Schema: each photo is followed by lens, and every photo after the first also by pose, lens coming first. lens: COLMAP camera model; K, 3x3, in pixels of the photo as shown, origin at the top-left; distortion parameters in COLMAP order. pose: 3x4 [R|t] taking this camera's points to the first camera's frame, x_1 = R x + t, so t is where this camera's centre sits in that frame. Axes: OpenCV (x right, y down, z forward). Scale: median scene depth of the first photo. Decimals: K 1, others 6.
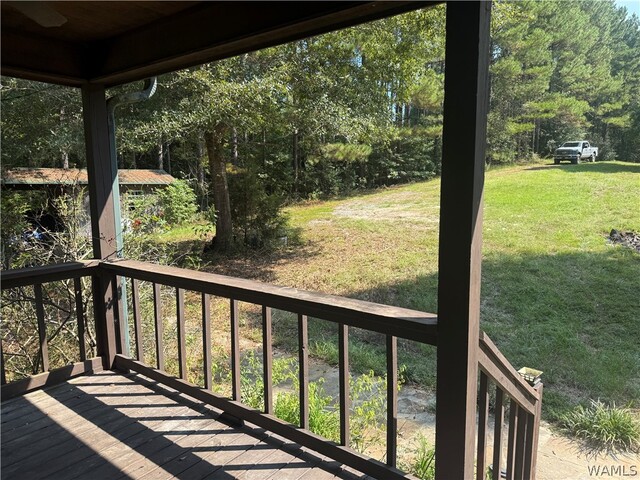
lens RADIAL K [[448.8, 0, 320.2], [0, 448.8, 241.6], [0, 0, 1]] dist [0.036527, -0.047638]
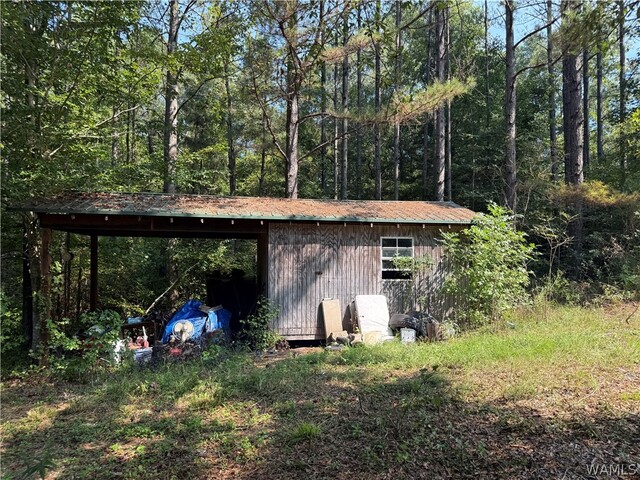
lens RADIAL K [[448.8, 0, 320.2], [0, 448.8, 241.6], [0, 0, 1]] dist [0.036527, -0.047638]
pose [[0.863195, 0.010700, -0.504757, -0.235918], [-0.077293, 0.990790, -0.111176, -0.047736], [0.498918, 0.134981, 0.856073, 0.542141]]
